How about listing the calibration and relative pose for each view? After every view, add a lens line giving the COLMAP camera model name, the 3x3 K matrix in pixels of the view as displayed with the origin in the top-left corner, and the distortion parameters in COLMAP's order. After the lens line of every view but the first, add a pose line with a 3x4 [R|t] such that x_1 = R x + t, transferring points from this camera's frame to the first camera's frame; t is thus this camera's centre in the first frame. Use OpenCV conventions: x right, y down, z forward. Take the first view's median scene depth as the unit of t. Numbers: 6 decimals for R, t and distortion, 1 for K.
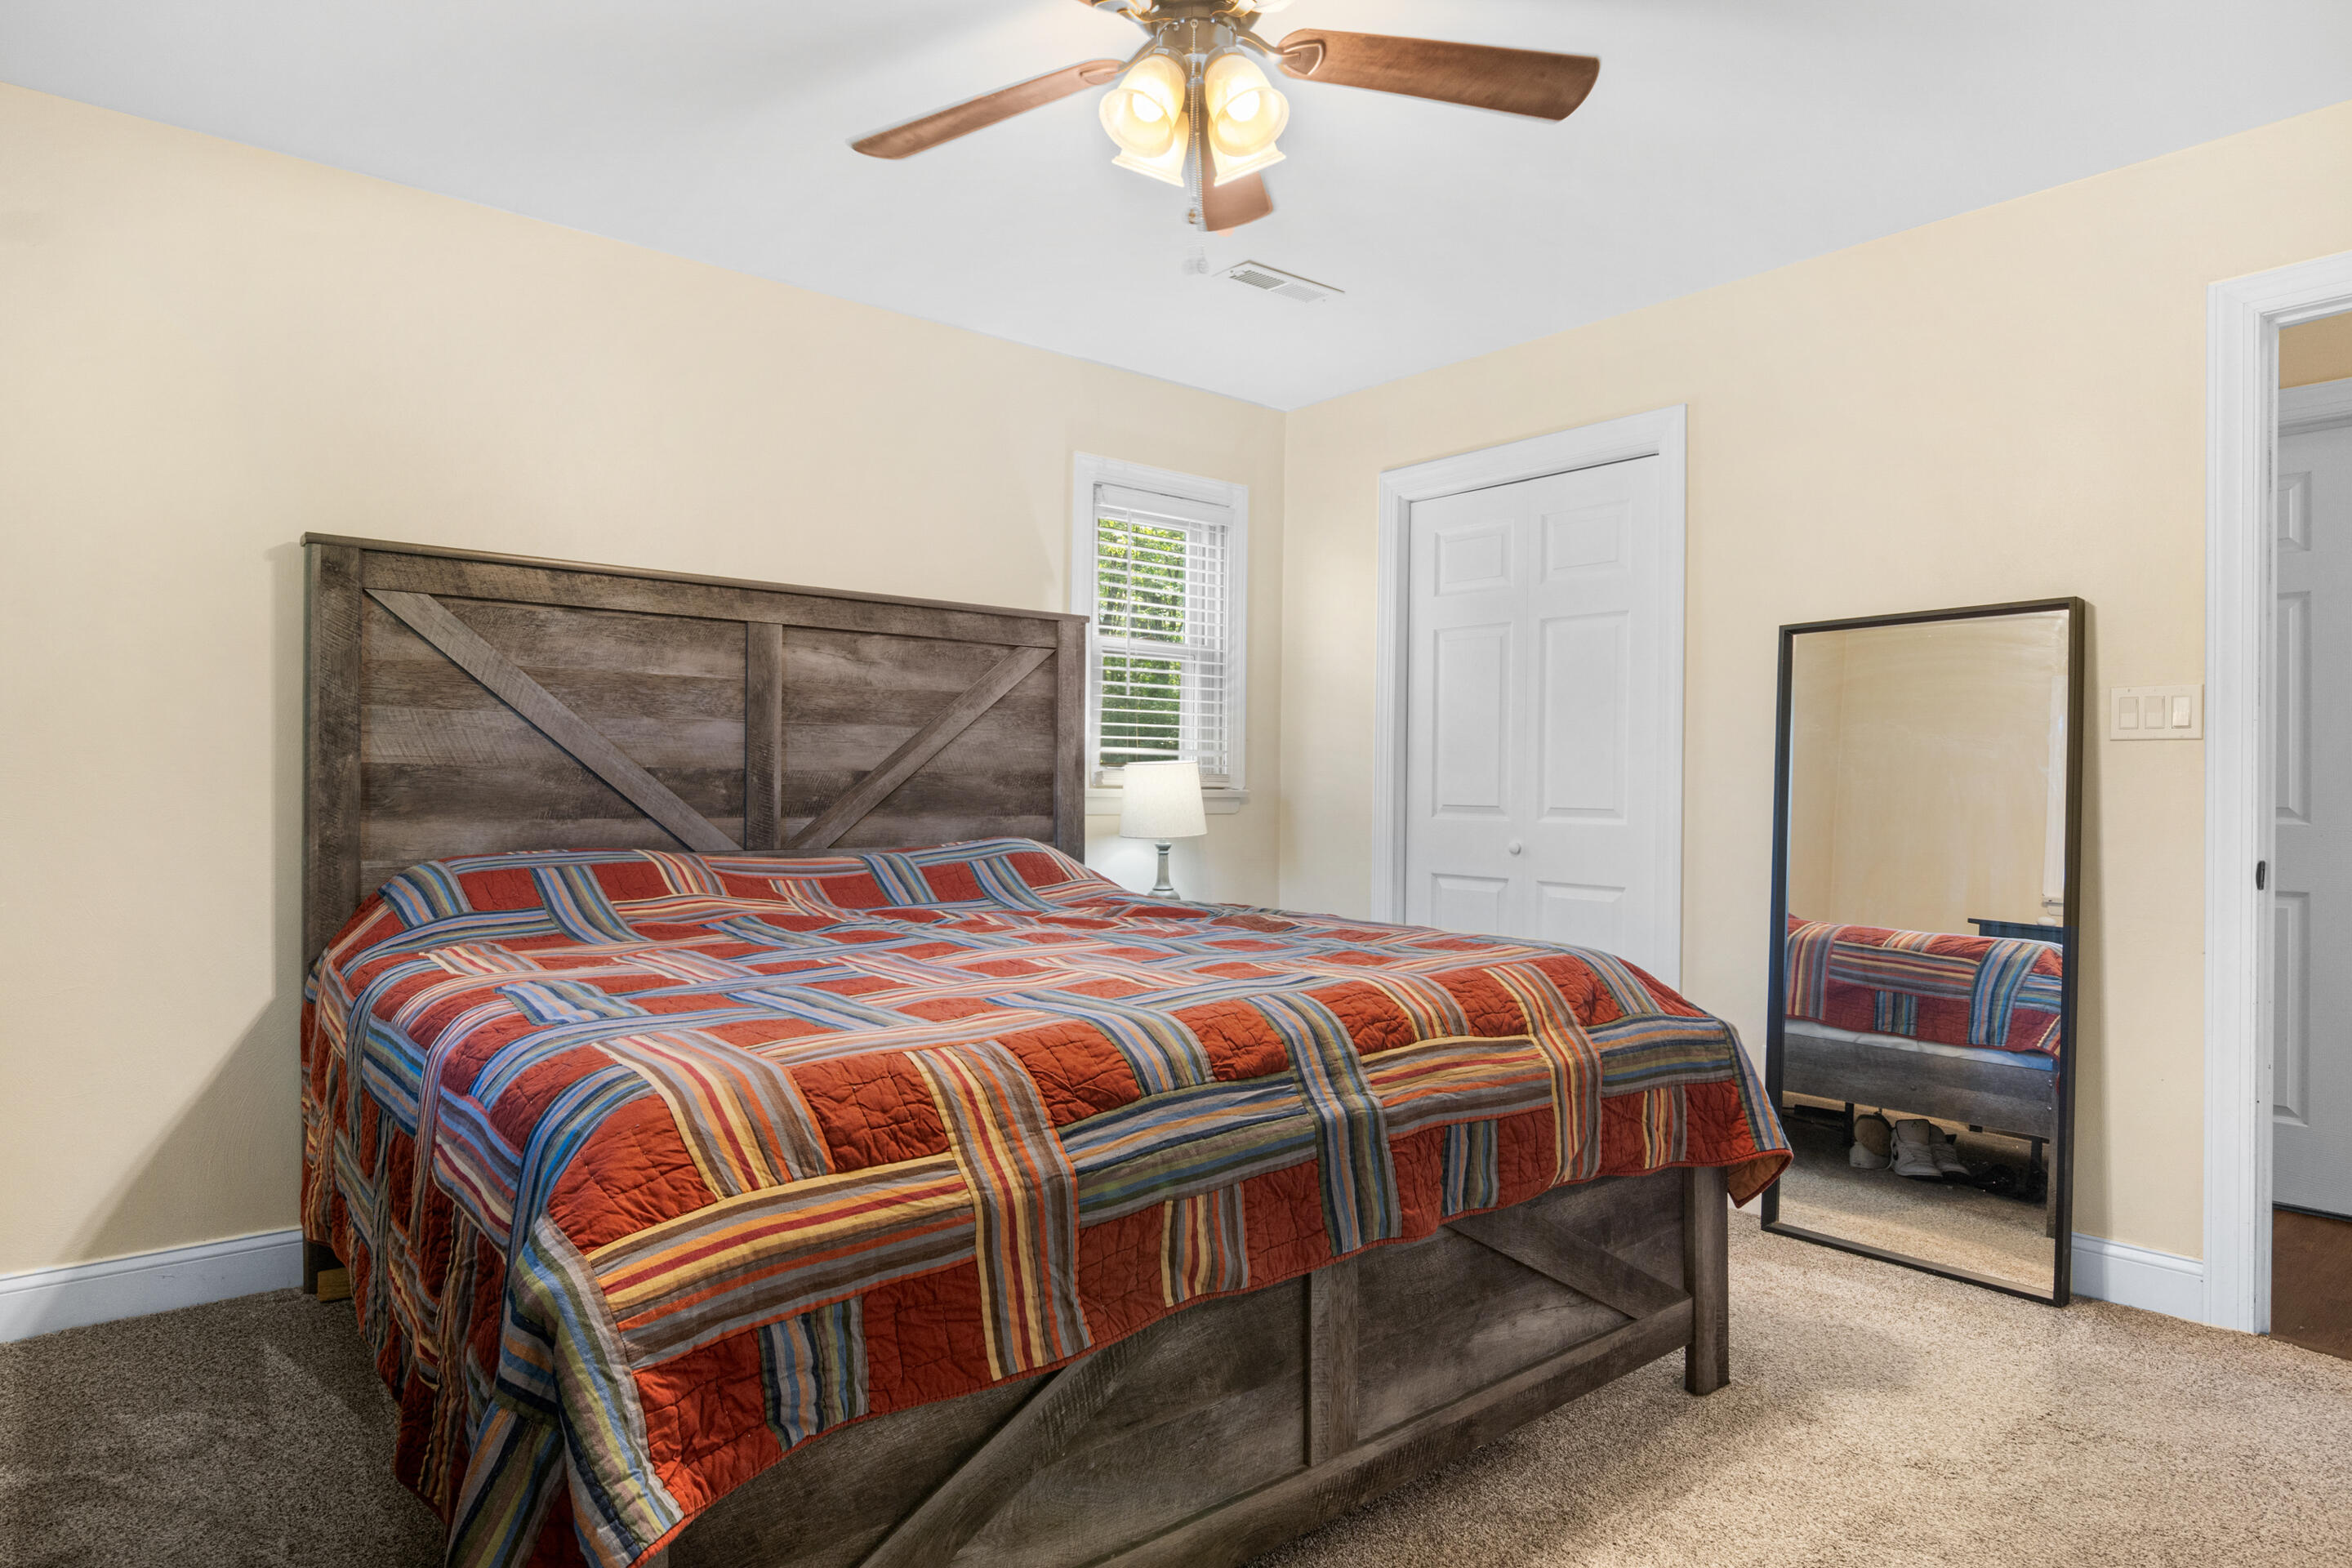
lens RADIAL K [[1365.2, 0, 1163.6], [0, 1365.2, 775.5], [0, 0, 1]] dist [0.006507, -0.007213]
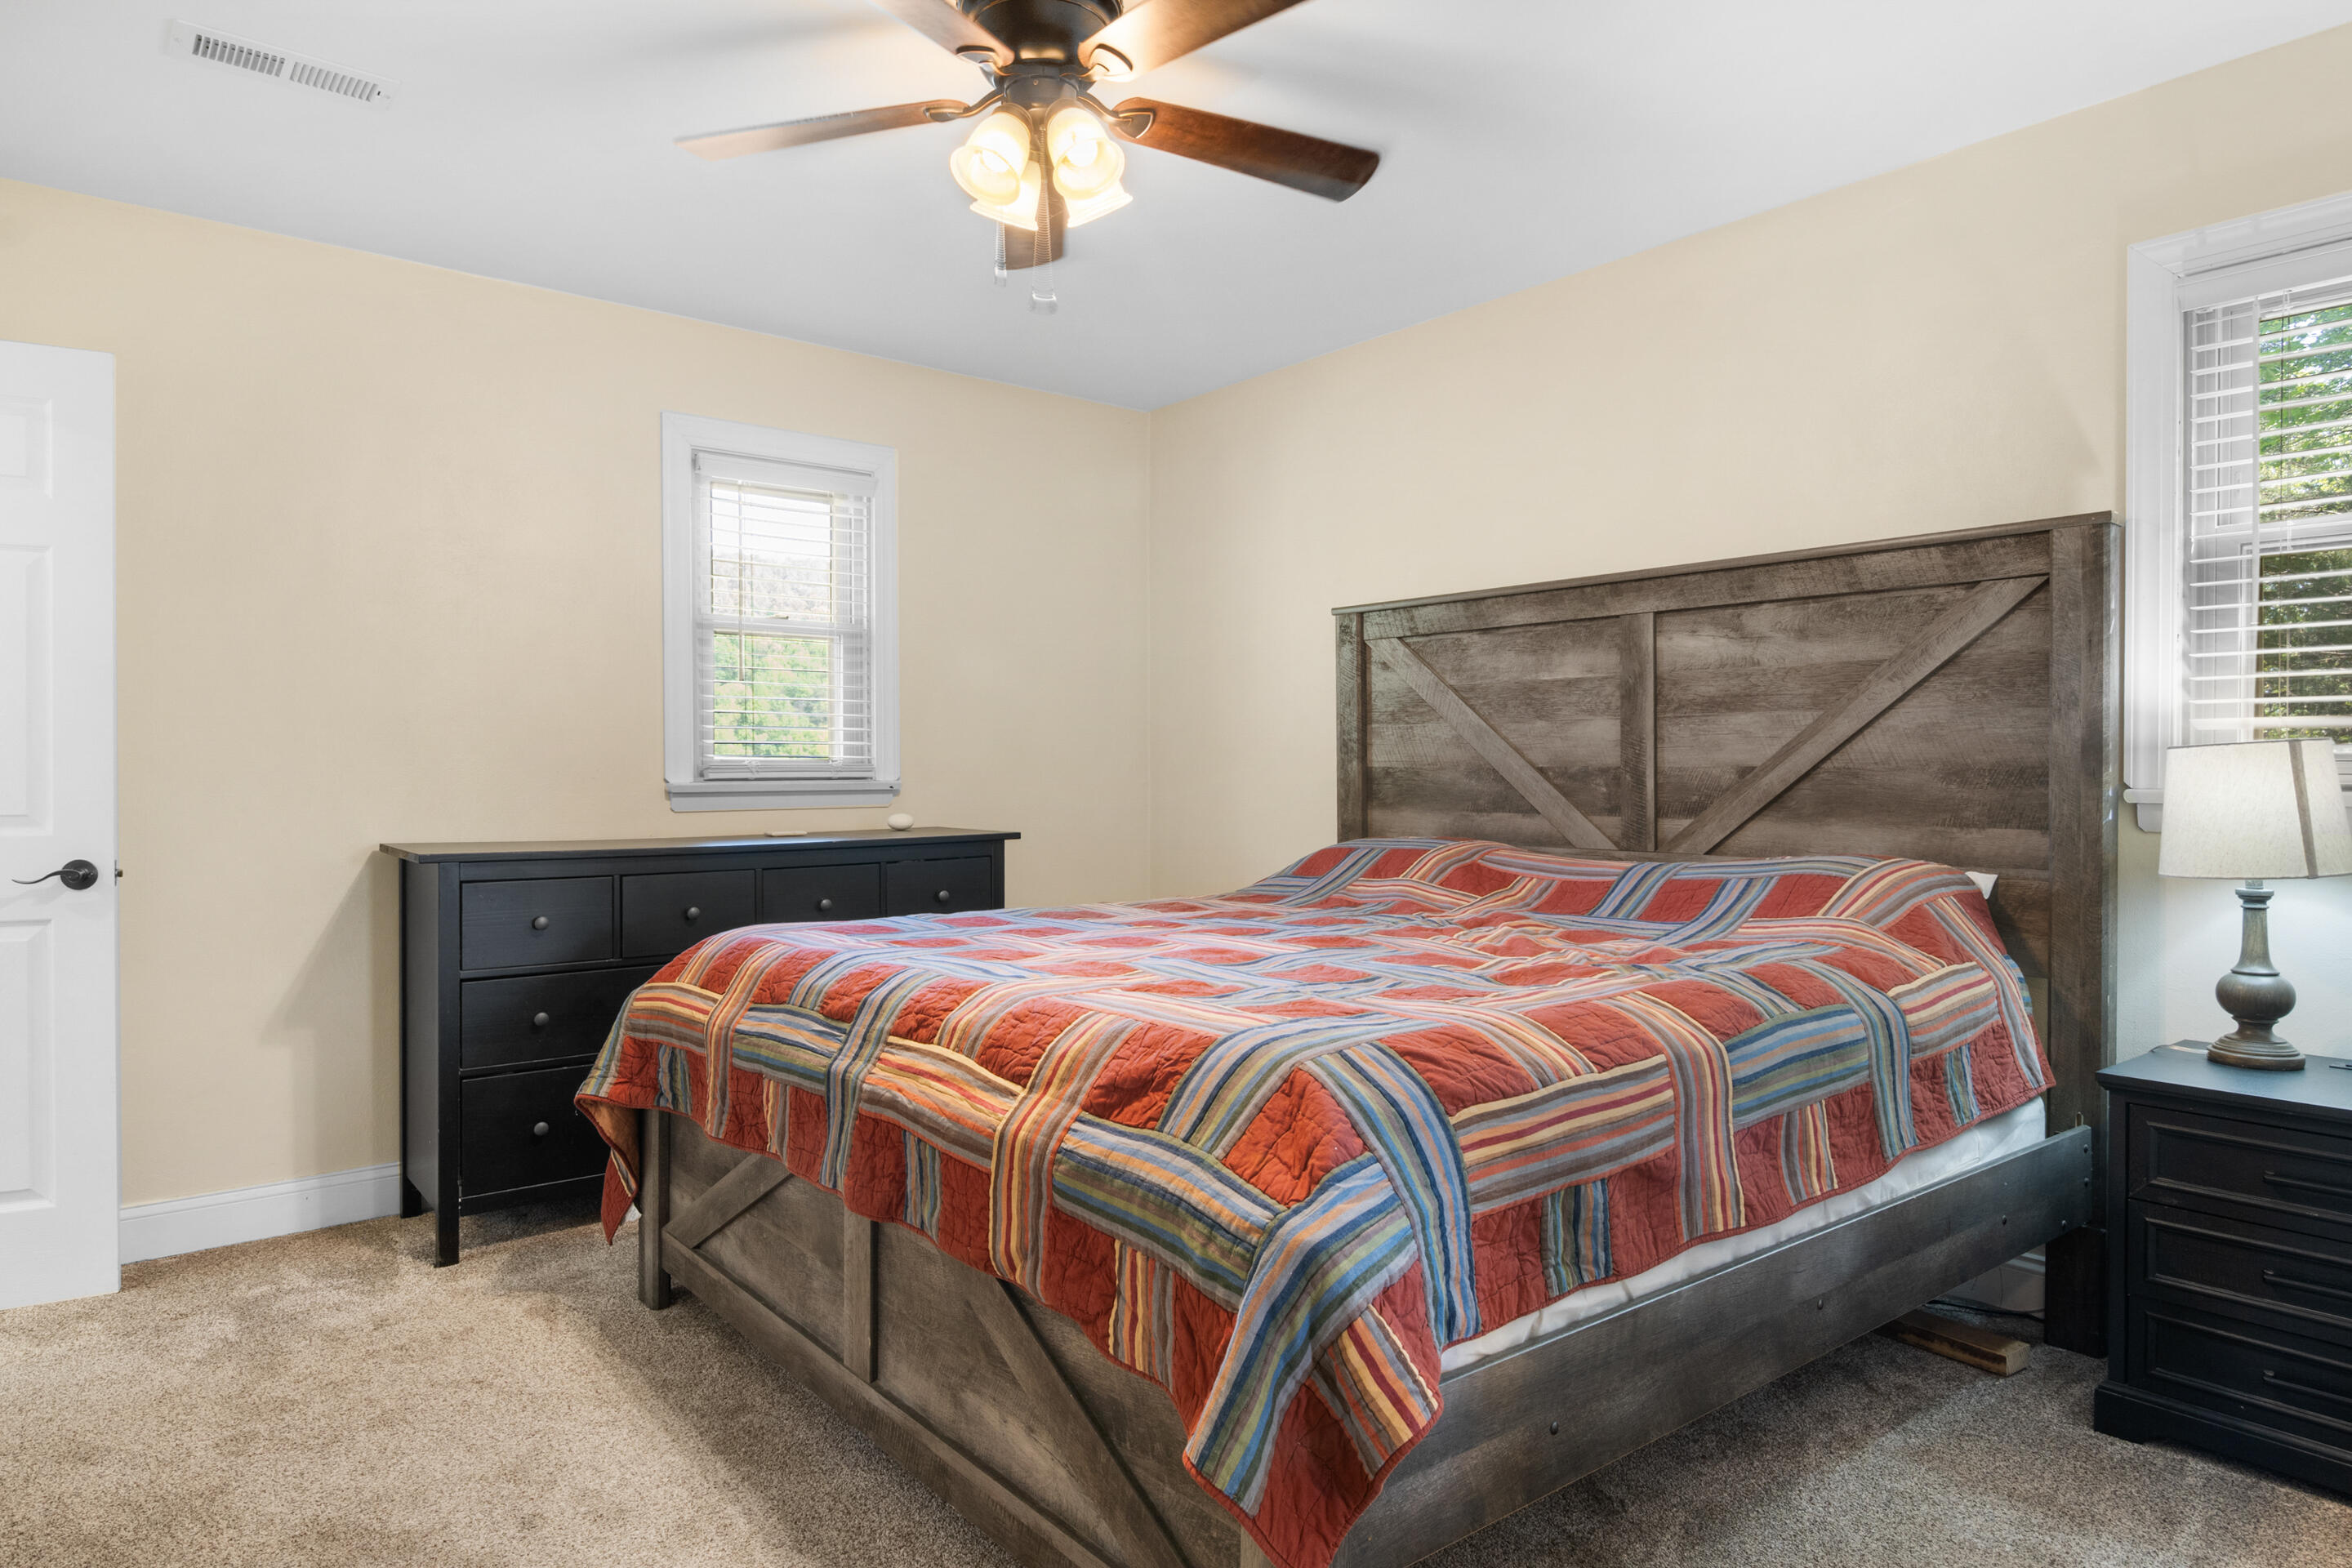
lens RADIAL K [[1365.2, 0, 1157.5], [0, 1365.2, 789.1], [0, 0, 1]] dist [0.006507, -0.007213]
pose [[-0.014311, 0.004150, -0.999889, 0.656556], [0.005803, 0.999975, 0.004067, 0.005128], [0.999881, -0.005745, -0.014335, 0.664221]]
